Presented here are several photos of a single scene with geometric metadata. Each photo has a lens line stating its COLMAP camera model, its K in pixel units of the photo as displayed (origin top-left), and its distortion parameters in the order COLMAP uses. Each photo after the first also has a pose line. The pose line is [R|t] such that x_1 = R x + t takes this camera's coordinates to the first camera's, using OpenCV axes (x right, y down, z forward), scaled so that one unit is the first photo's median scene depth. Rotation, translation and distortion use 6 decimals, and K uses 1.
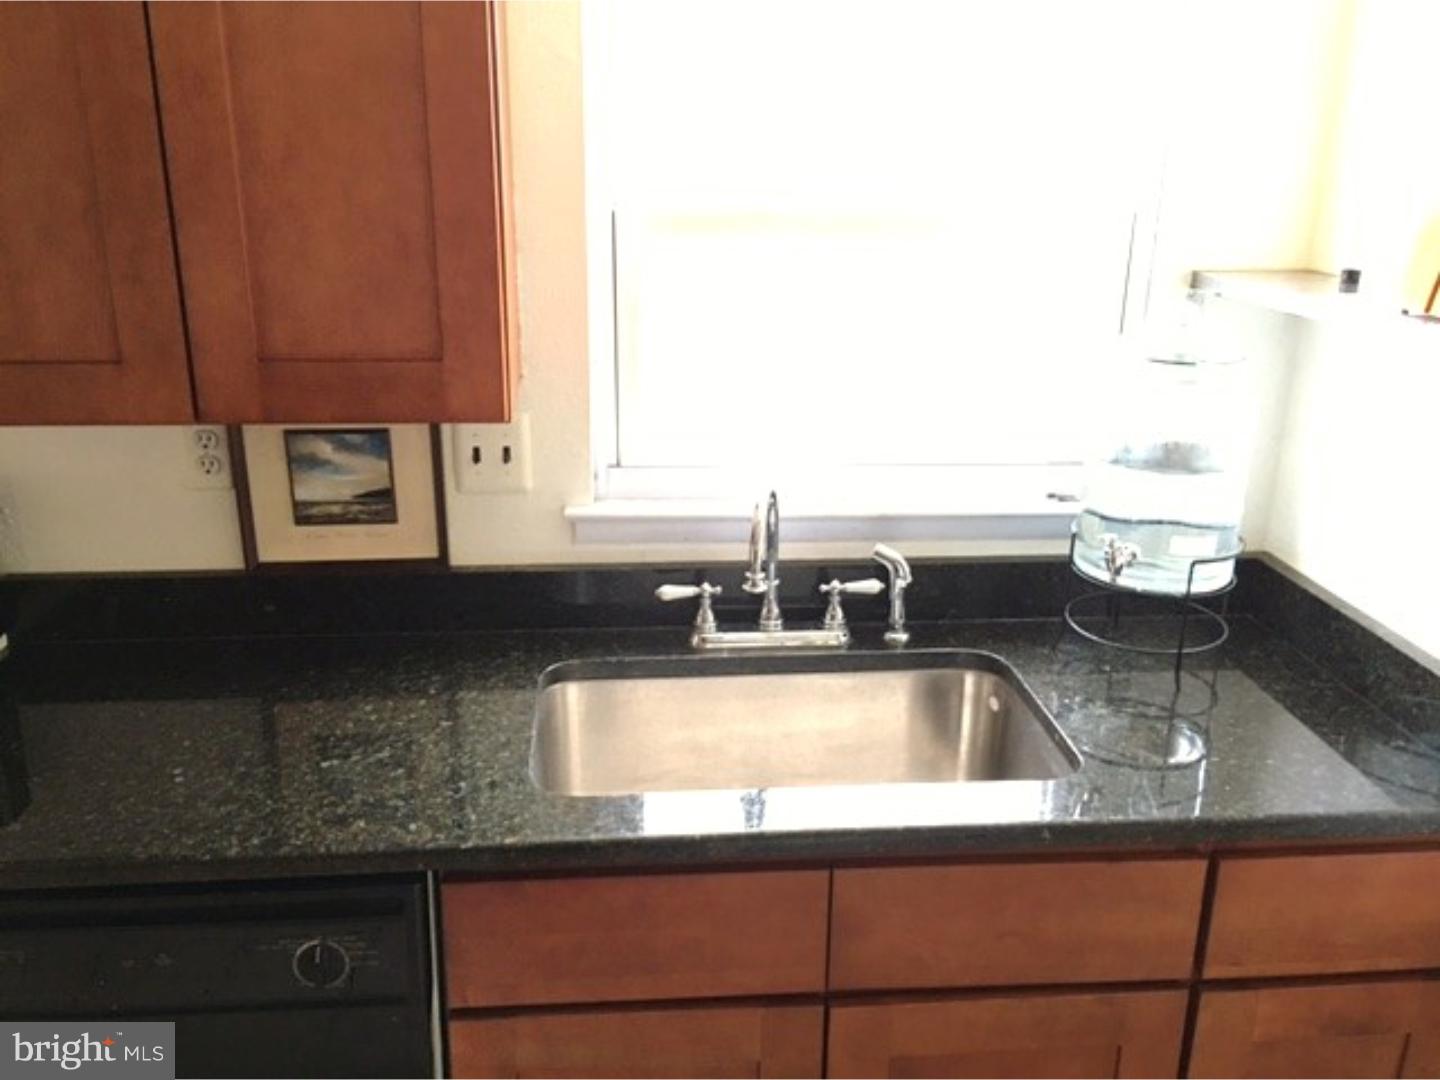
lens RADIAL K [[1226.3, 0, 722.3], [0, 1226.3, 526.7], [0, 0, 1]] dist [0.034578, -0.028087]
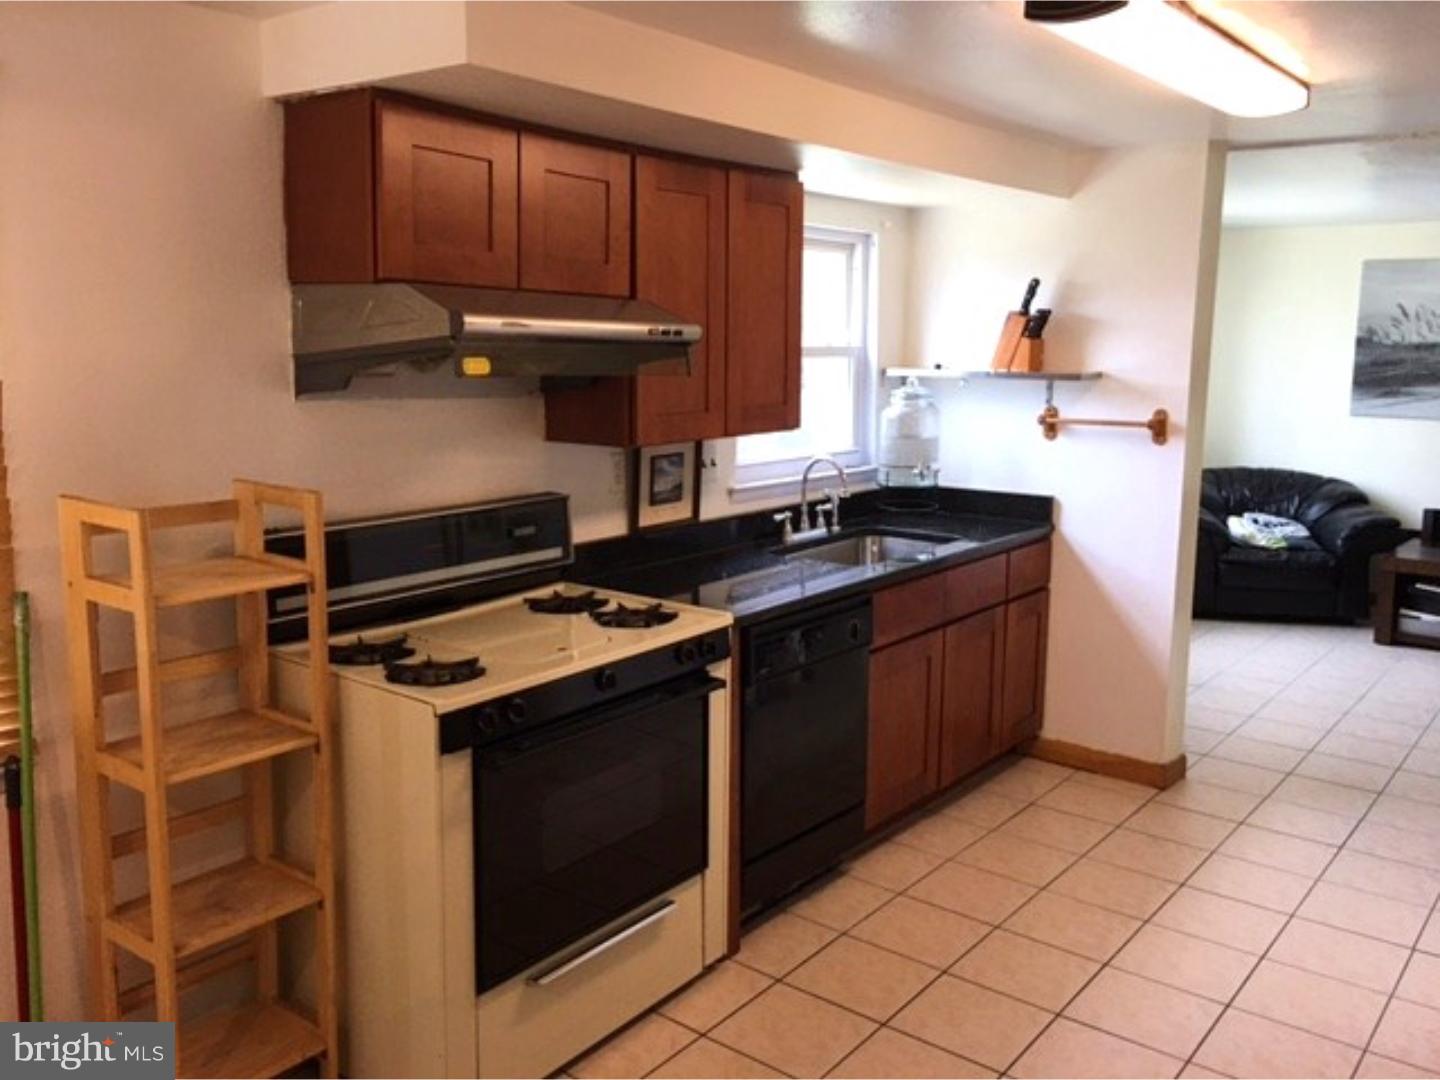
lens RADIAL K [[1226.3, 0, 720.2], [0, 1226.3, 539.5], [0, 0, 1]] dist [0.034578, -0.028087]
pose [[0.691345, -0.137987, 0.709226, -1.656819], [0.238654, 0.970112, -0.043893, 0.162071], [-0.681972, 0.199604, 0.703613, -0.453120]]
